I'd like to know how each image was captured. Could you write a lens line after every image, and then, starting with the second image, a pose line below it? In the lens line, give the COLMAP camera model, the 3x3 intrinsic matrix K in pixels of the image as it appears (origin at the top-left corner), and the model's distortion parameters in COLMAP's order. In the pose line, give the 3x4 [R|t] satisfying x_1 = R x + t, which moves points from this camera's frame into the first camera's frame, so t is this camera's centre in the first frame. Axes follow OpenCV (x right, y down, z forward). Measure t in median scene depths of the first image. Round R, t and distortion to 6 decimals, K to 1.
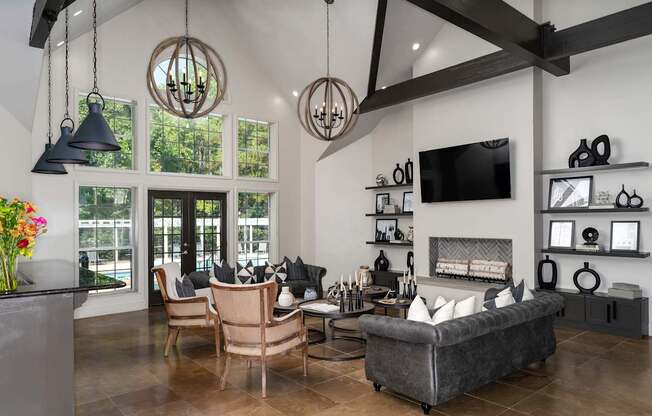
lens RADIAL K [[430.6, 0, 326.0], [0, 430.6, 208.0], [0, 0, 1]] dist [0.001330, 0.000152]
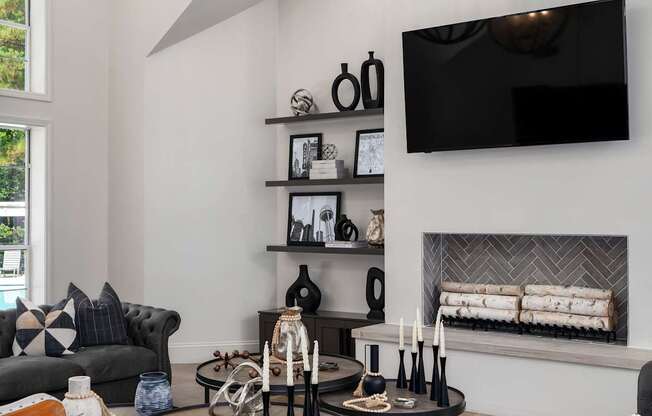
lens RADIAL K [[789.1, 0, 326.0], [0, 789.1, 208.0], [0, 0, 1]] dist [-0.033661, 0.002519]
pose [[0.972755, 0.005807, 0.231762, -0.034292], [-0.011420, 0.999673, 0.022885, 0.024431], [-0.231554, -0.024908, 0.972503, 0.250201]]
